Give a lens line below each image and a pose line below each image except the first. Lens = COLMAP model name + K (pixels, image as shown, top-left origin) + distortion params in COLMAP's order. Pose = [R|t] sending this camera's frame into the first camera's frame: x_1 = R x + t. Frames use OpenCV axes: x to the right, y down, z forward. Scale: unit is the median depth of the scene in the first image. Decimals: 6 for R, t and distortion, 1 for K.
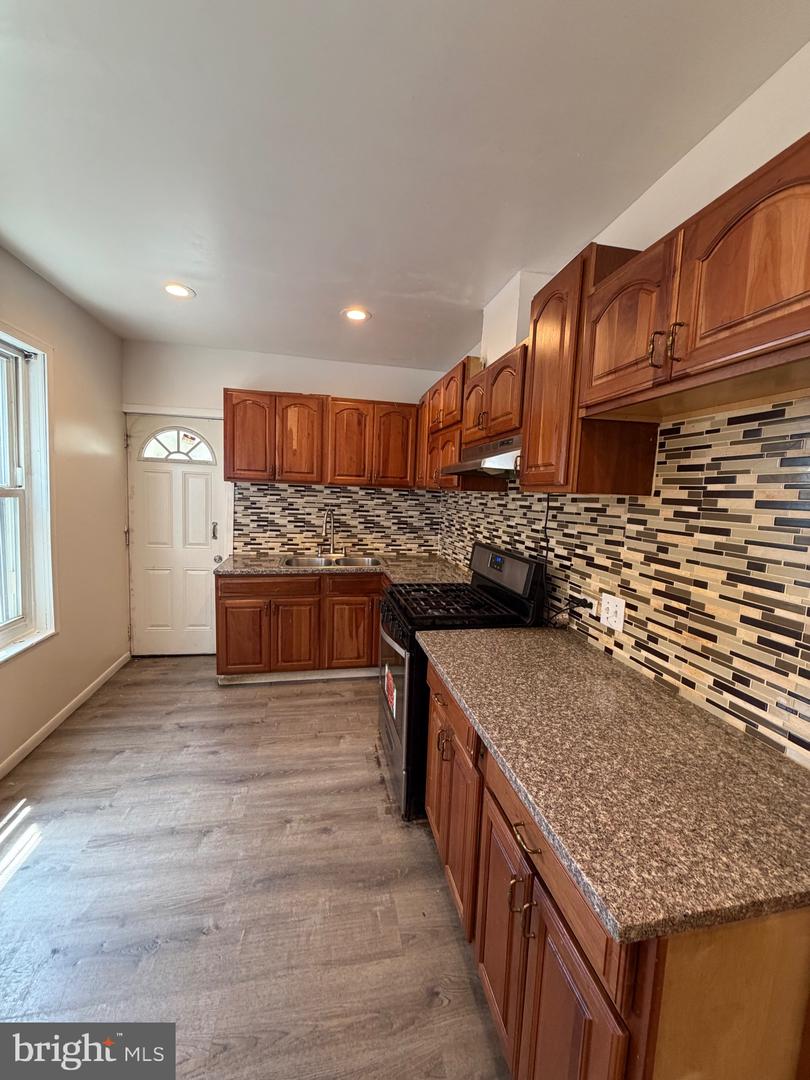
lens RADIAL K [[431.2, 0, 405.6], [0, 431.2, 537.6], [0, 0, 1]] dist [-0.003463, -0.000483]
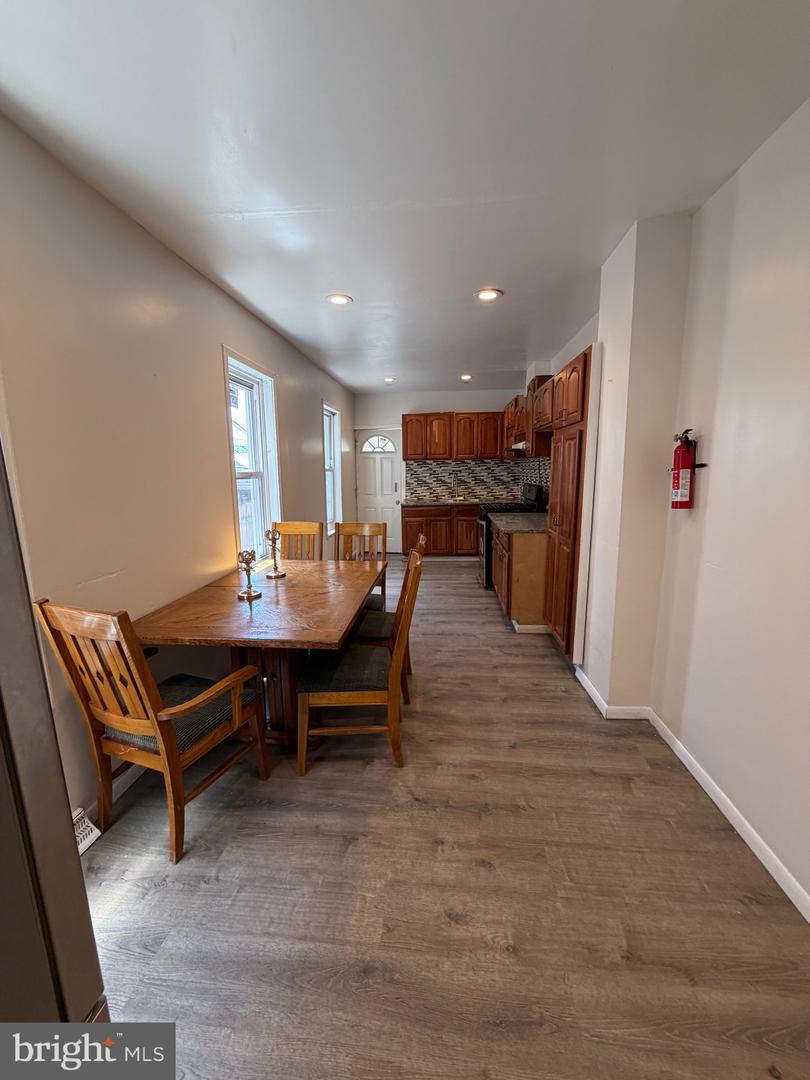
lens RADIAL K [[431.2, 0, 401.2], [0, 431.2, 540.1], [0, 0, 1]] dist [-0.003463, -0.000483]
pose [[0.954390, -0.004202, -0.298532, 0.231337], [0.022118, 0.998148, 0.056661, 0.167792], [0.297741, -0.060679, 0.952716, -1.277828]]
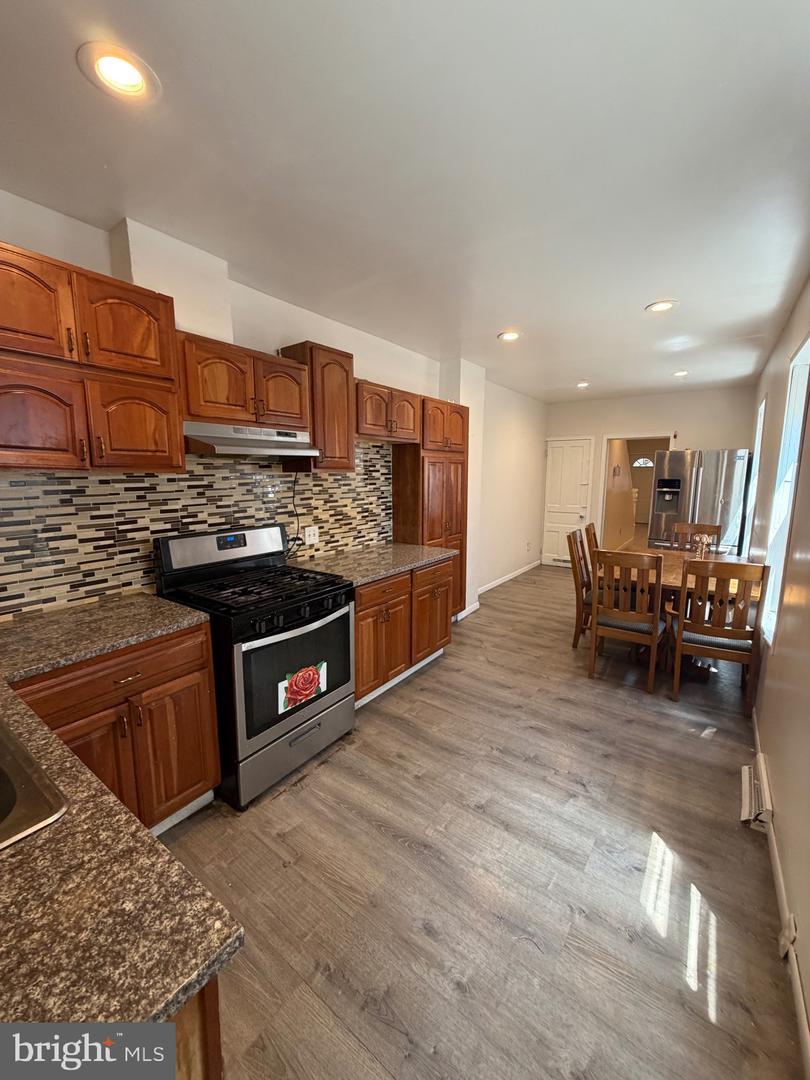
lens RADIAL K [[431.2, 0, 403.4], [0, 431.2, 536.5], [0, 0, 1]] dist [-0.003463, -0.000483]
pose [[-0.680159, -0.150751, 0.717397, -0.763101], [0.047265, 0.967572, 0.248133, -0.180446], [-0.731540, 0.202677, -0.650978, 1.298123]]
